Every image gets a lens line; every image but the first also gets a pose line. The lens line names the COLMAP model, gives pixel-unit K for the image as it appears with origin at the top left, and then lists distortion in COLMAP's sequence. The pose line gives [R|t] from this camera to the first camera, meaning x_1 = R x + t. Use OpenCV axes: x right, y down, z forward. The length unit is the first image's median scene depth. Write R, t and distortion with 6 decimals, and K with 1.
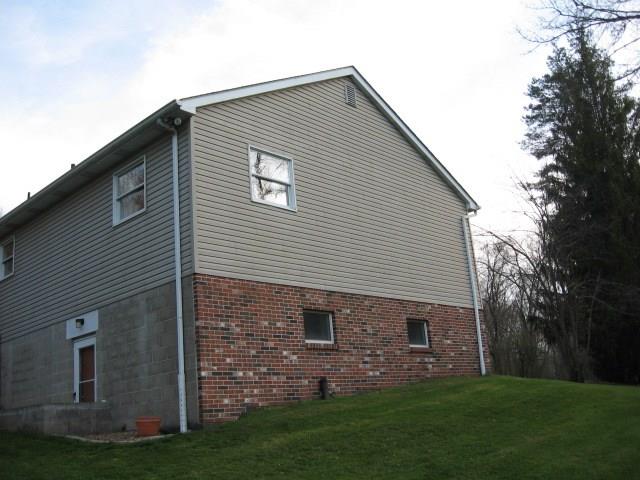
lens RADIAL K [[668.8, 0, 318.4], [0, 668.8, 239.7], [0, 0, 1]] dist [-0.113070, 0.000000]
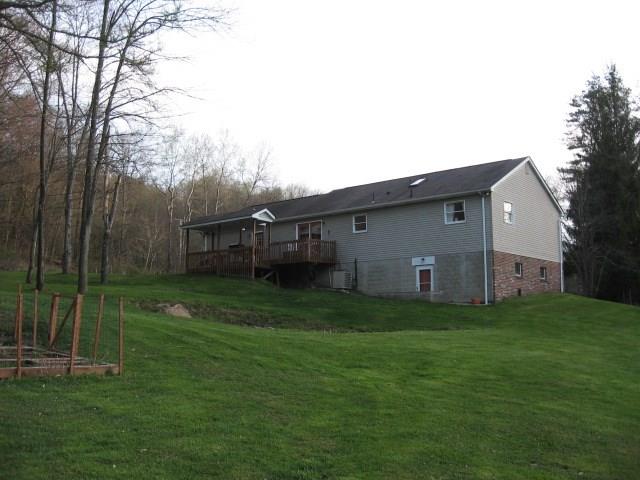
lens RADIAL K [[668.8, 0, 321.0], [0, 668.8, 241.1], [0, 0, 1]] dist [-0.113070, 0.000000]
pose [[0.995258, 0.087895, 0.041675, -0.846757], [-0.092971, 0.985529, 0.141738, -0.263760], [-0.028614, -0.144941, 0.989027, -1.466698]]
